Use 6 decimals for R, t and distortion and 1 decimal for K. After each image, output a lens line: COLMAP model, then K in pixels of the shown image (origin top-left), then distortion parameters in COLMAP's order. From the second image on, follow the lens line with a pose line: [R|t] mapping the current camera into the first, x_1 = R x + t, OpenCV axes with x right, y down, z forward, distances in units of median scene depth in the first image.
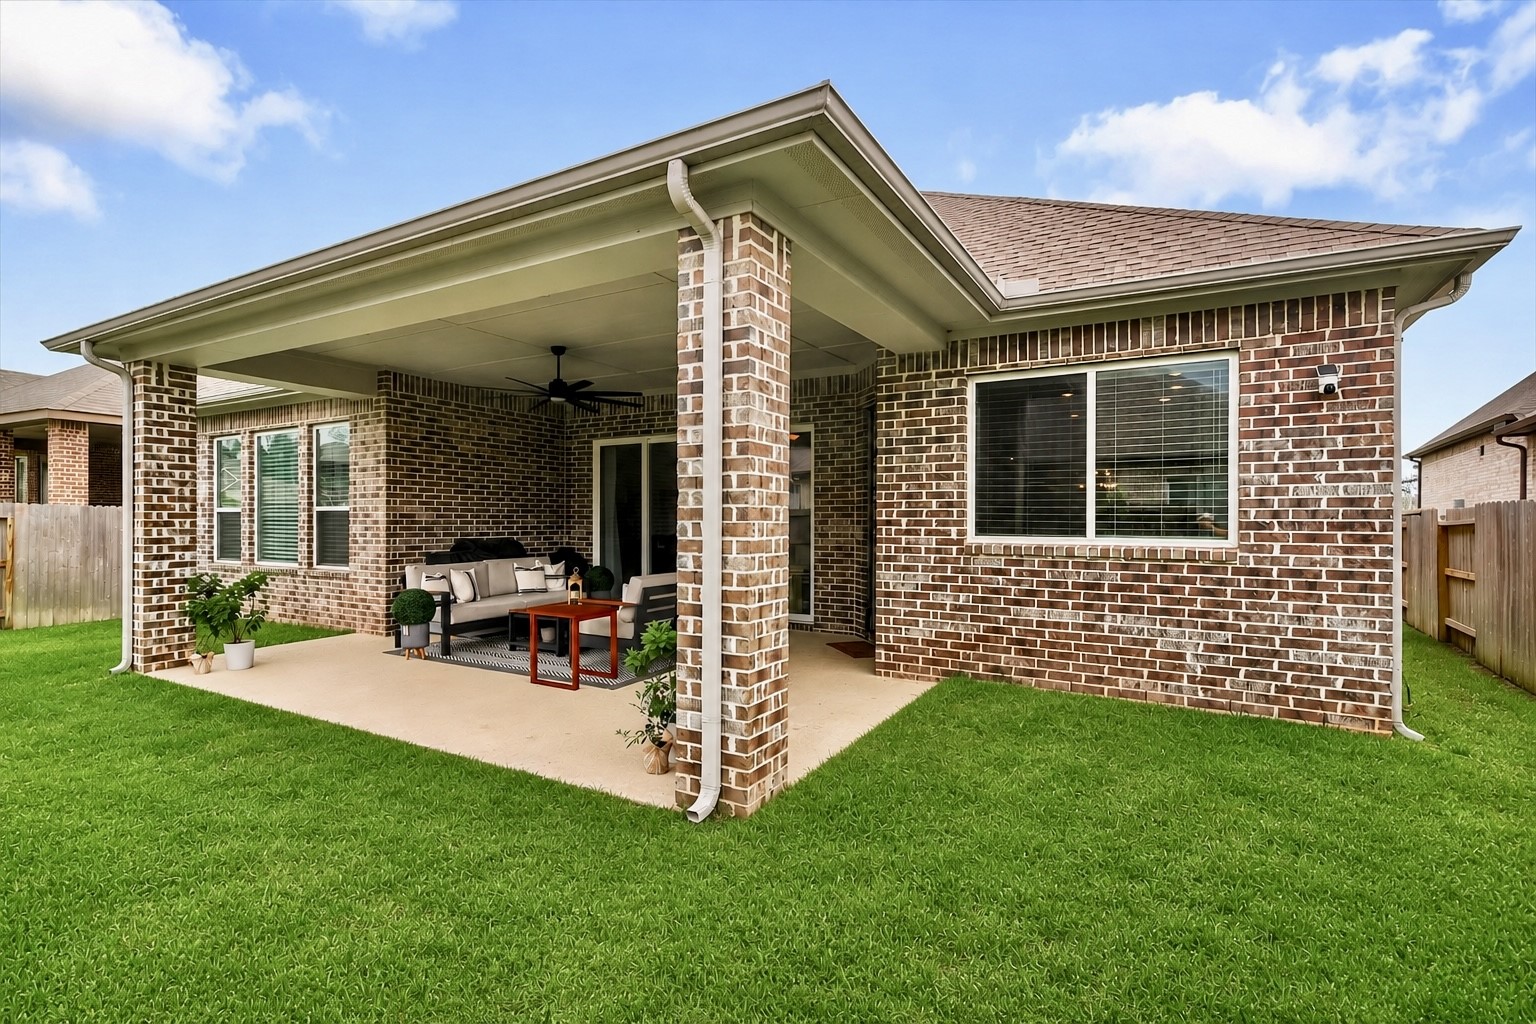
lens RADIAL K [[709.8, 0, 770.6], [0, 709.8, 521.1], [0, 0, 1]] dist [-0.000233, -0.000001]
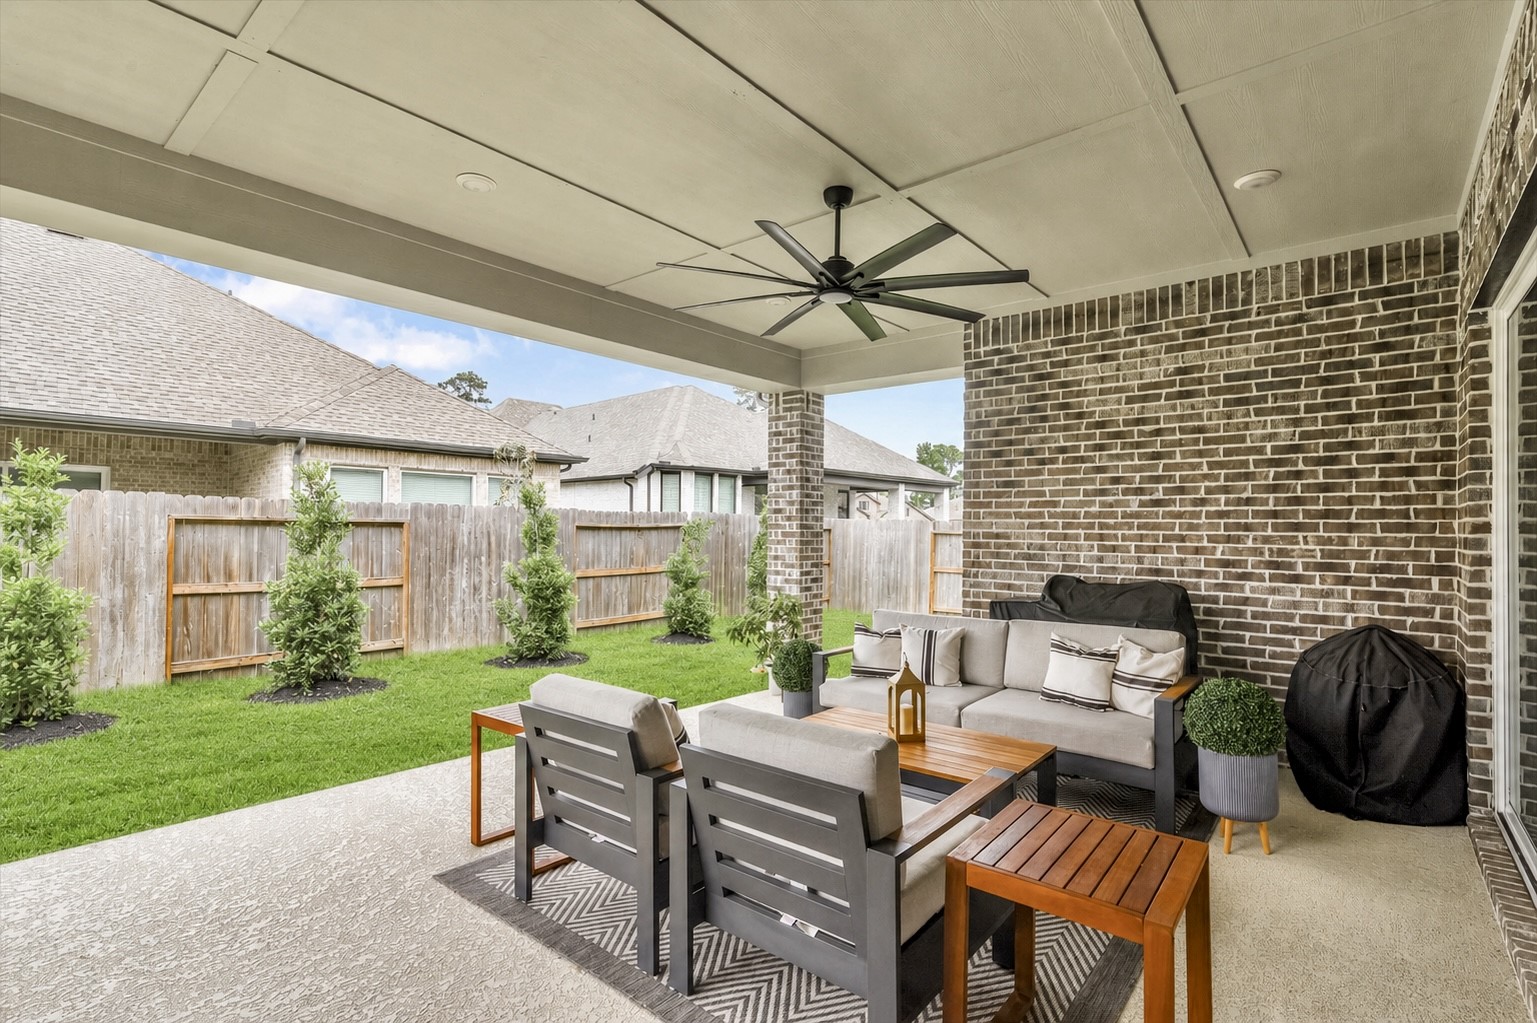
lens RADIAL K [[710.2, 0, 771.1], [0, 710.2, 520.6], [0, 0, 1]] dist [-0.000233, -0.000001]
pose [[-0.161671, -0.012153, -0.986770, 0.157546], [-0.006518, 0.999916, -0.011247, -0.012413], [0.986823, 0.004613, -0.161736, 0.883079]]
